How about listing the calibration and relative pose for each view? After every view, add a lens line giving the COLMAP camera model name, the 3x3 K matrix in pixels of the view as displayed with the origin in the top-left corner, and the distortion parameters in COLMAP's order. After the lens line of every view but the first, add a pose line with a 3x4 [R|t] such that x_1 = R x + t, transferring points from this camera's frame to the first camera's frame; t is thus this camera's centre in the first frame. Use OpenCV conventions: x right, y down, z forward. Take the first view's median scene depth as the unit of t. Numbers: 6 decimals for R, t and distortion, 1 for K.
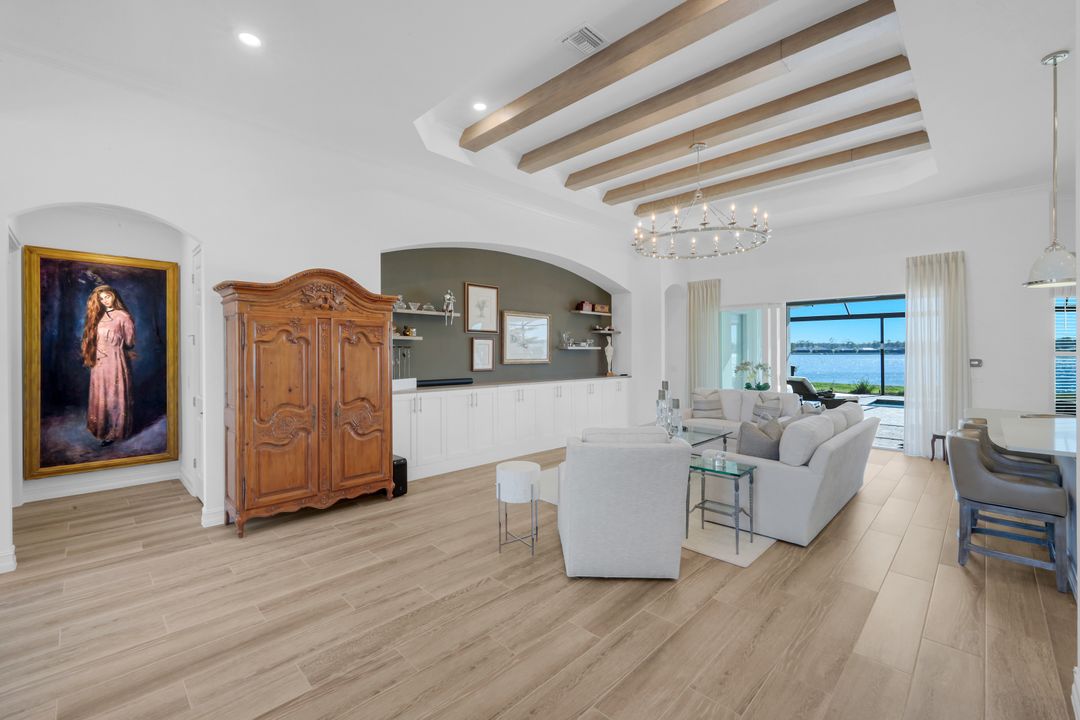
lens RADIAL K [[457.4, 0, 540.7], [0, 457.4, 356.4], [0, 0, 1]] dist [-0.000472, 0.000075]
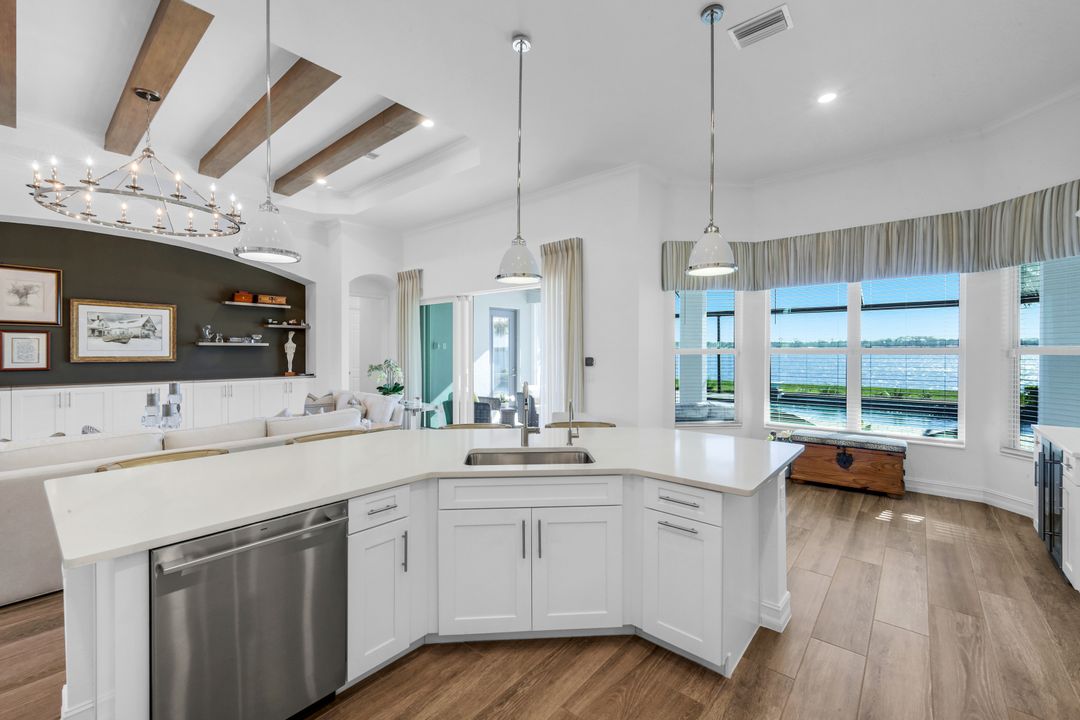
lens RADIAL K [[445.1, 0, 541.6], [0, 445.1, 361.7], [0, 0, 1]] dist [0.000075, 0.000077]
pose [[0.997605, 0.001251, 0.069154, 0.688634], [-0.002443, 0.999850, 0.017161, -0.000300], [-0.069122, -0.017288, 0.997458, 0.111592]]
